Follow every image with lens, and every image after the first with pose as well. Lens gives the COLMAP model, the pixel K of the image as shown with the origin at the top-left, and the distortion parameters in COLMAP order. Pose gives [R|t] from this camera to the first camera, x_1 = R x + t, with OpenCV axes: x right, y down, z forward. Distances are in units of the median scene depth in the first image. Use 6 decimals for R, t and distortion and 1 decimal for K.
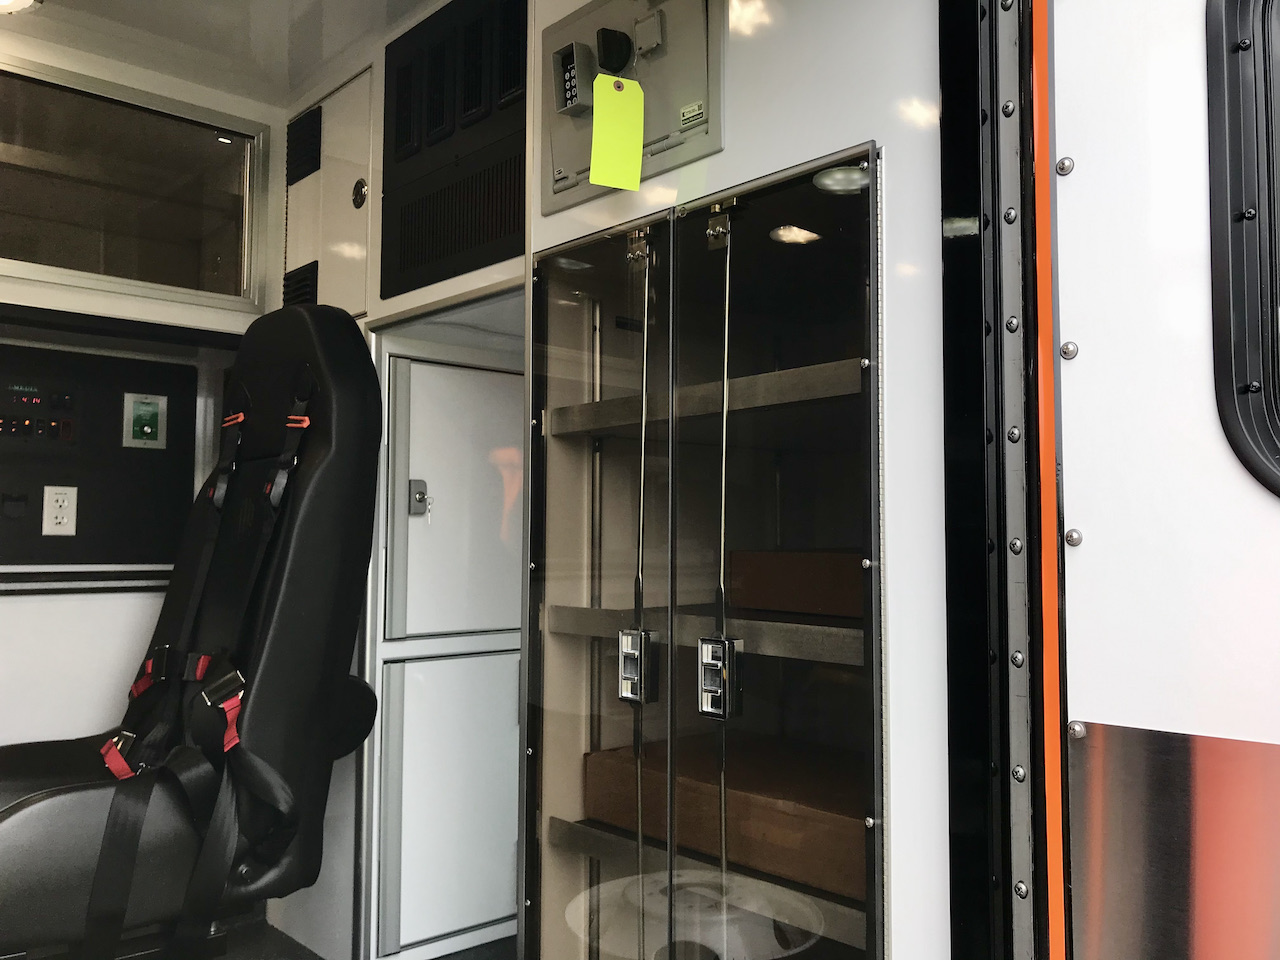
lens RADIAL K [[1034.7, 0, 637.2], [0, 1034.7, 479.8], [0, 0, 1]] dist [0.026443, -0.088880]
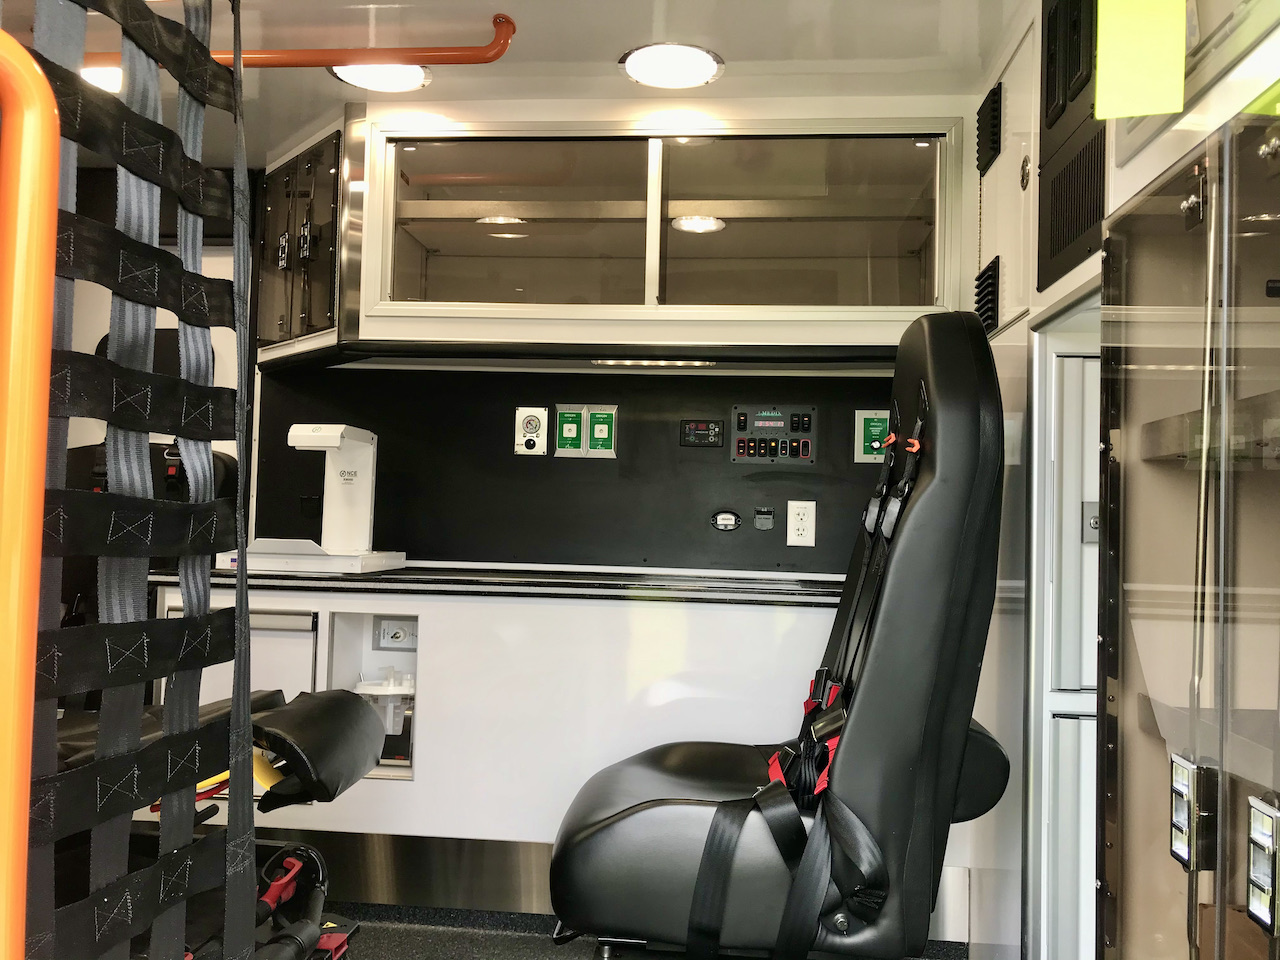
lens RADIAL K [[1034.7, 0, 639.3], [0, 1034.7, 476.3], [0, 0, 1]] dist [0.026443, -0.088880]
pose [[0.667774, -0.014761, -0.744217, 0.172936], [0.023639, 0.999720, 0.001382, -0.031566], [0.743988, -0.018515, 0.667936, 0.184220]]
